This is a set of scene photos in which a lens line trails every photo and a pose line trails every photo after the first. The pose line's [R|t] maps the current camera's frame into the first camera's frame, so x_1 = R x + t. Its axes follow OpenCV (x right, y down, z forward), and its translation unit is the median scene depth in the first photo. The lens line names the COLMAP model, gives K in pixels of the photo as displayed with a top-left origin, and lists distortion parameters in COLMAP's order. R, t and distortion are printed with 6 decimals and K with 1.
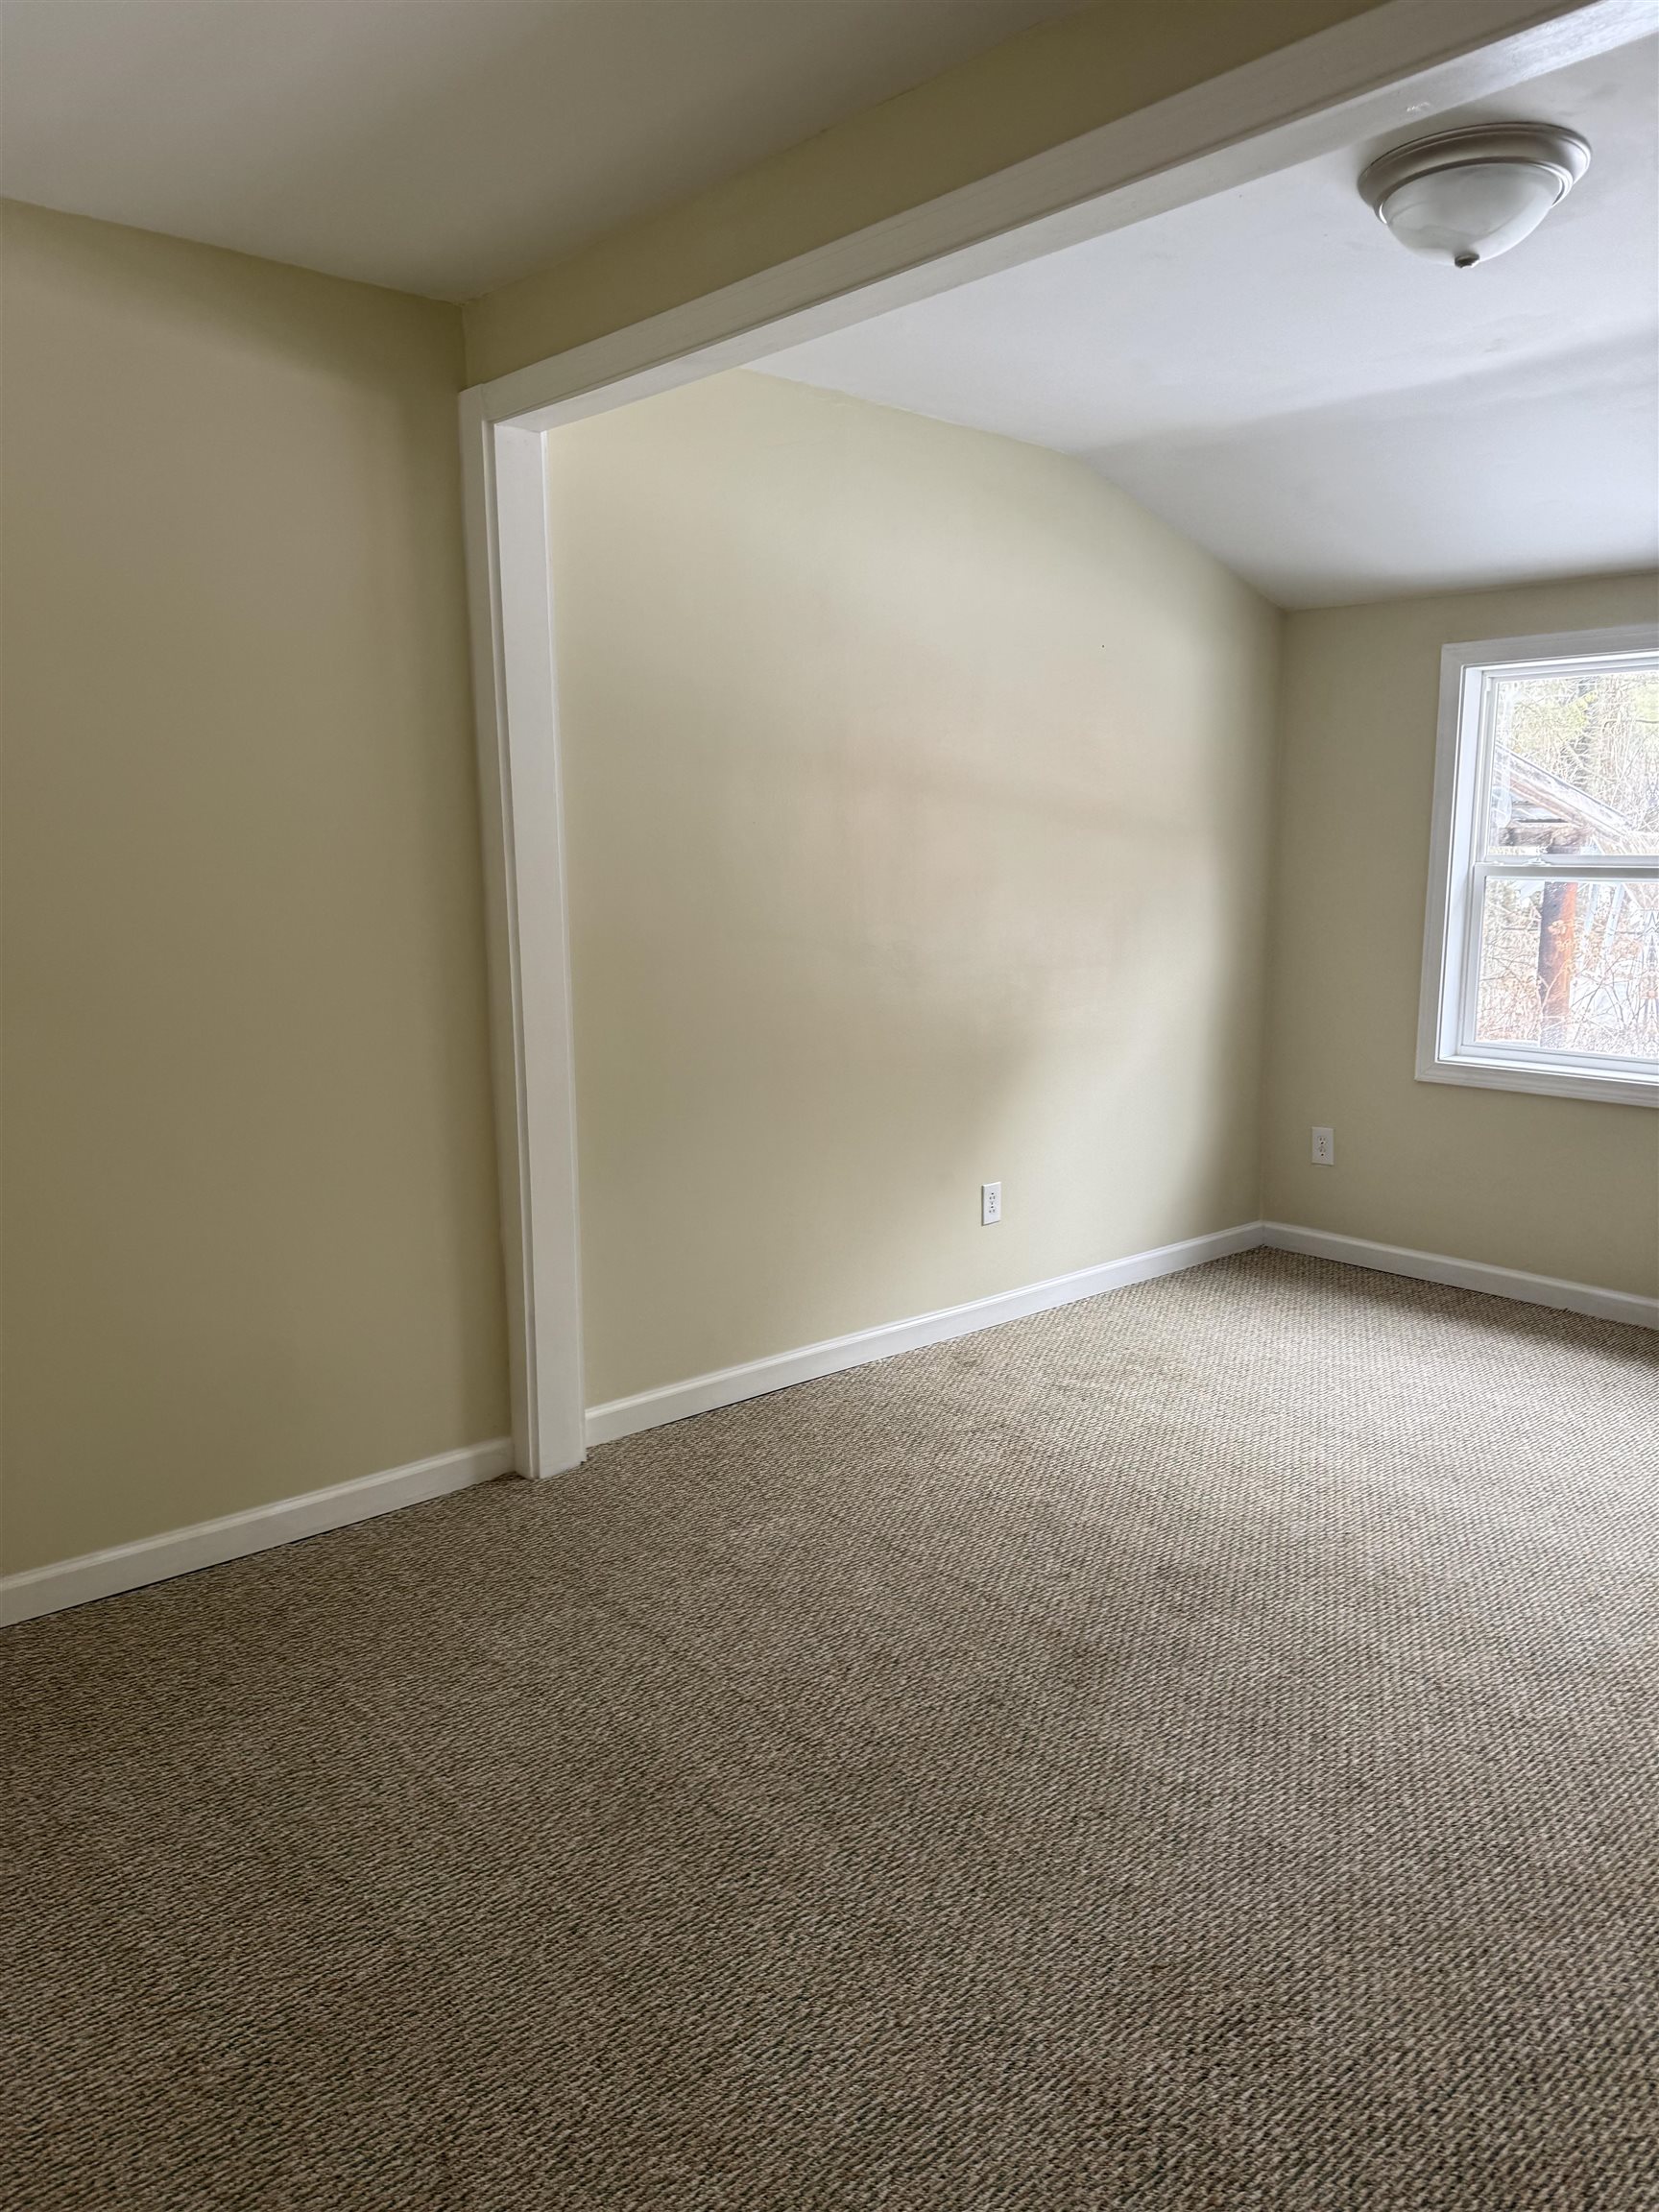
lens RADIAL K [[1561.6, 0, 820.9], [0, 1561.6, 1126.2], [0, 0, 1]] dist [-0.001043, -0.007738]
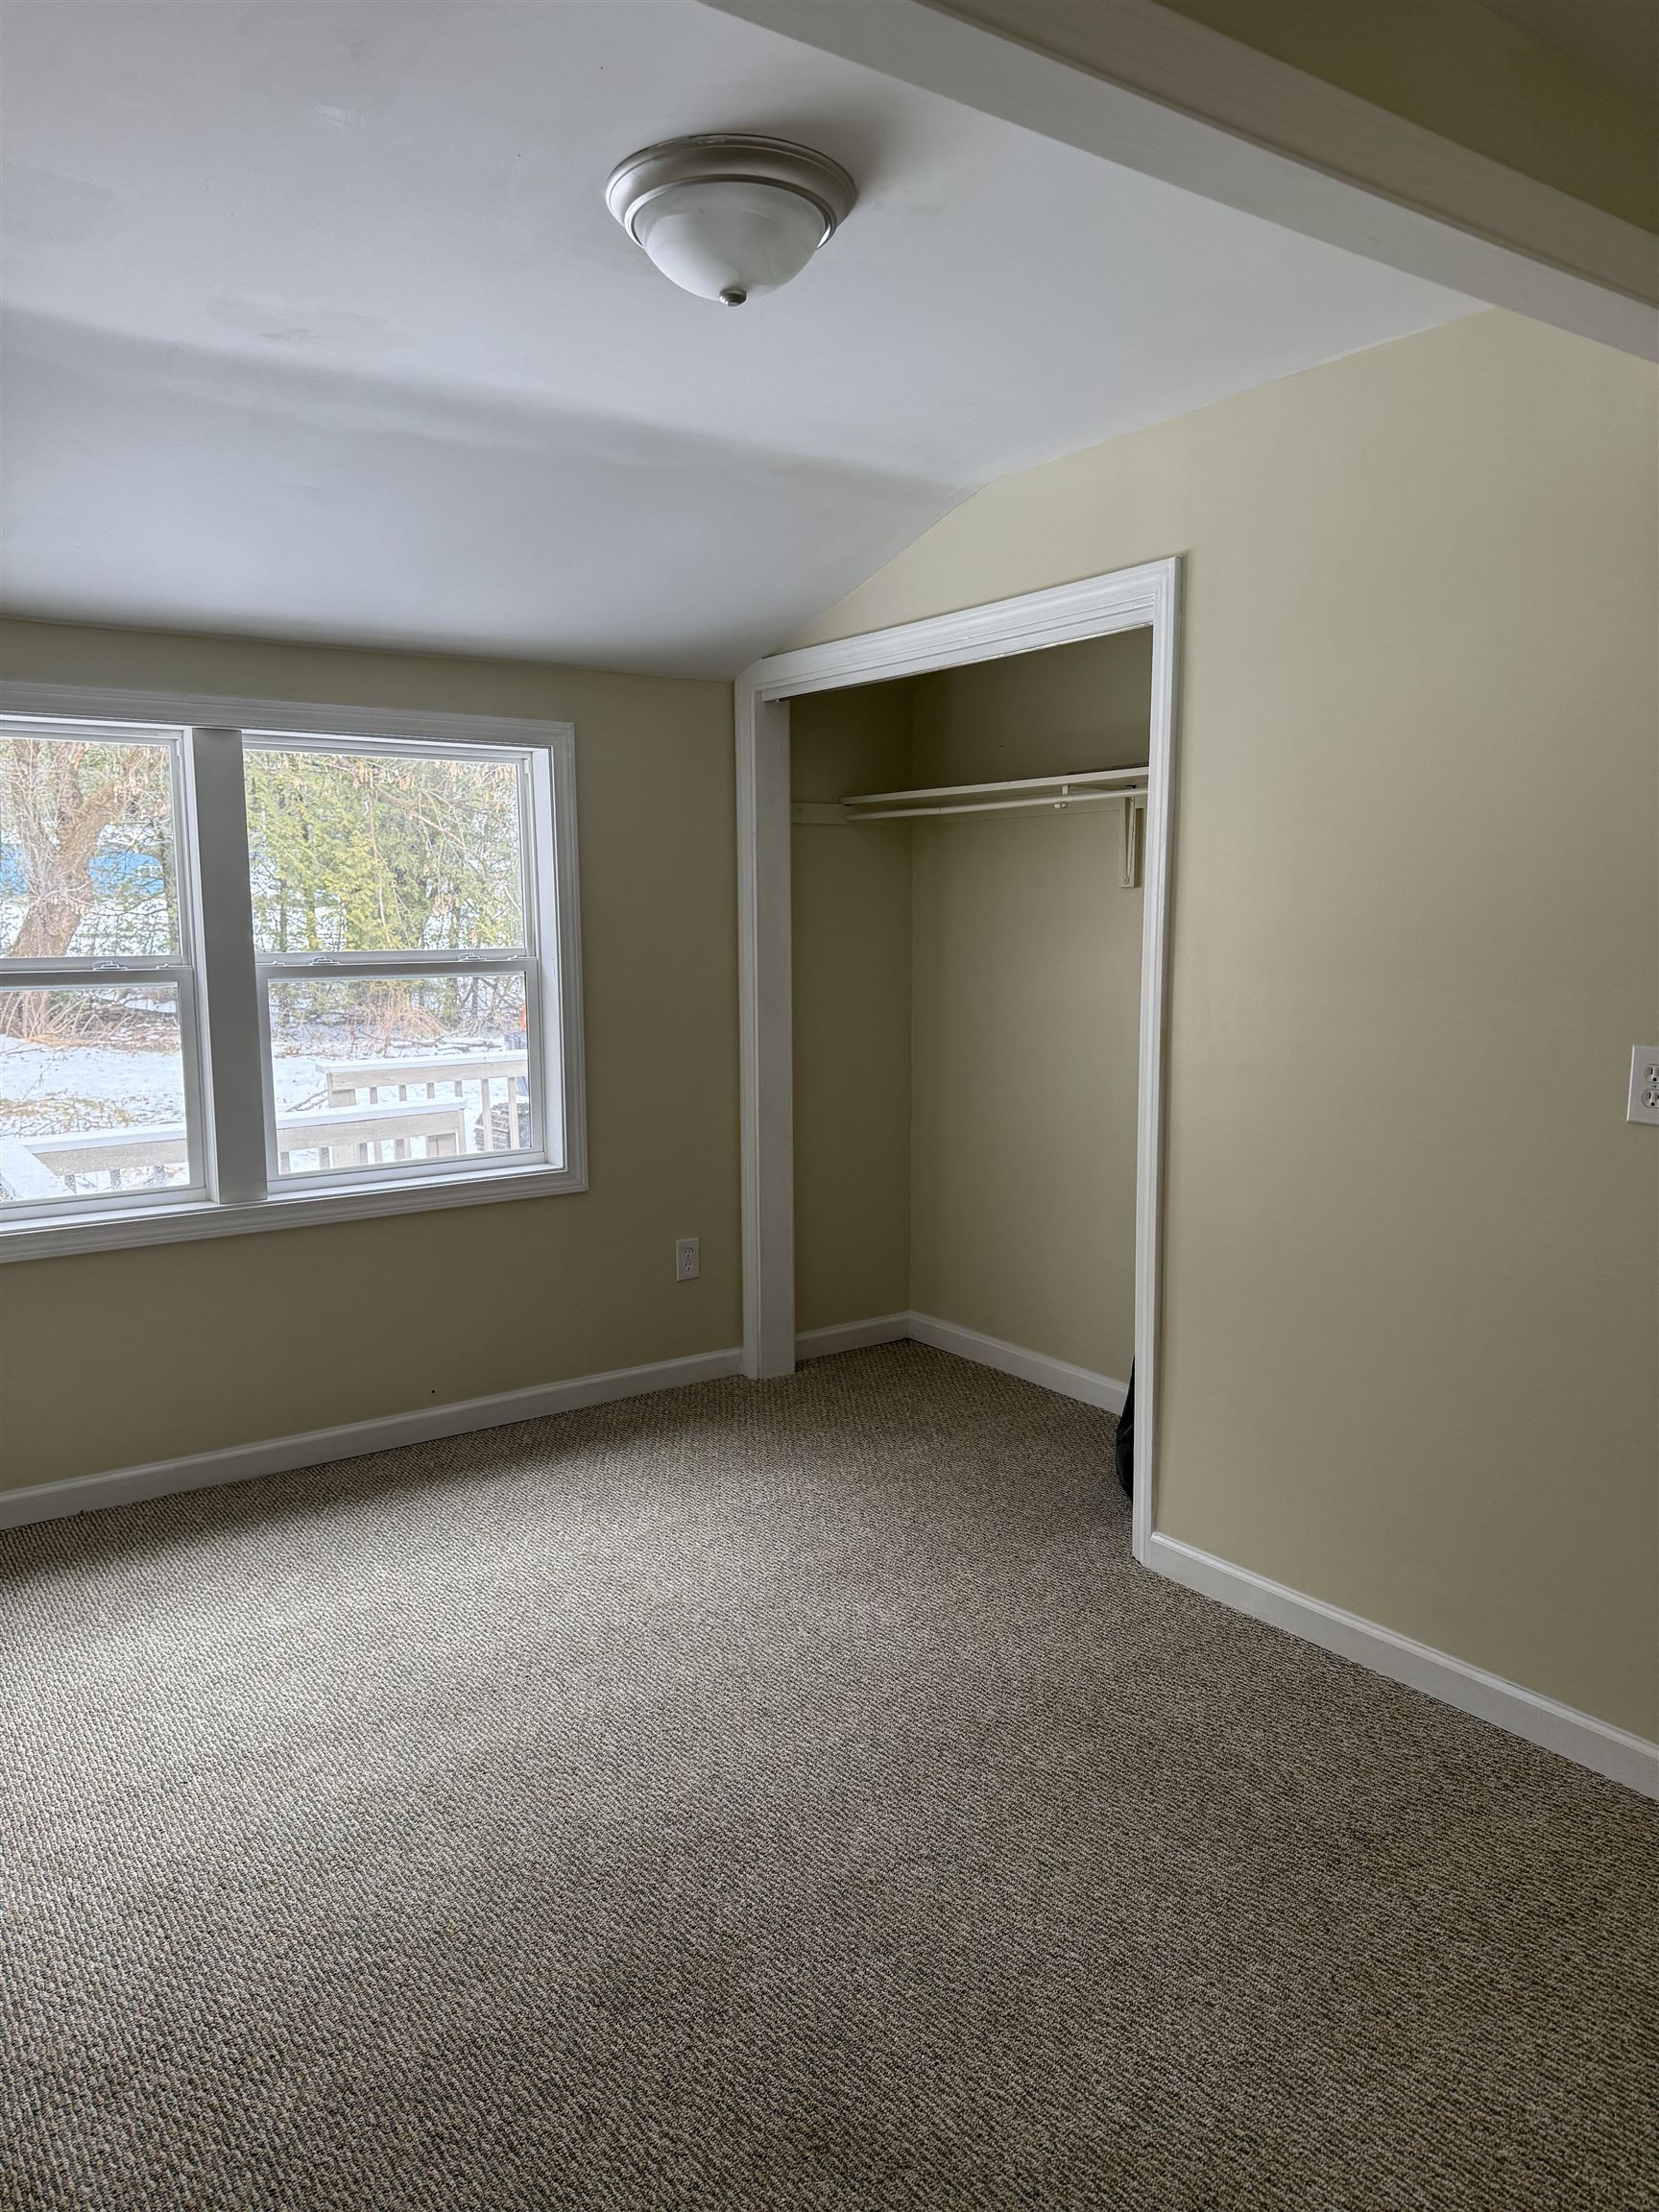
lens RADIAL K [[1561.6, 0, 820.9], [0, 1561.6, 1126.2], [0, 0, 1]] dist [-0.001043, -0.007738]
pose [[0.096072, -0.139782, 0.985511, -0.398743], [0.183715, 0.975570, 0.120463, -0.162390], [-0.978274, 0.169480, 0.119405, 0.742980]]
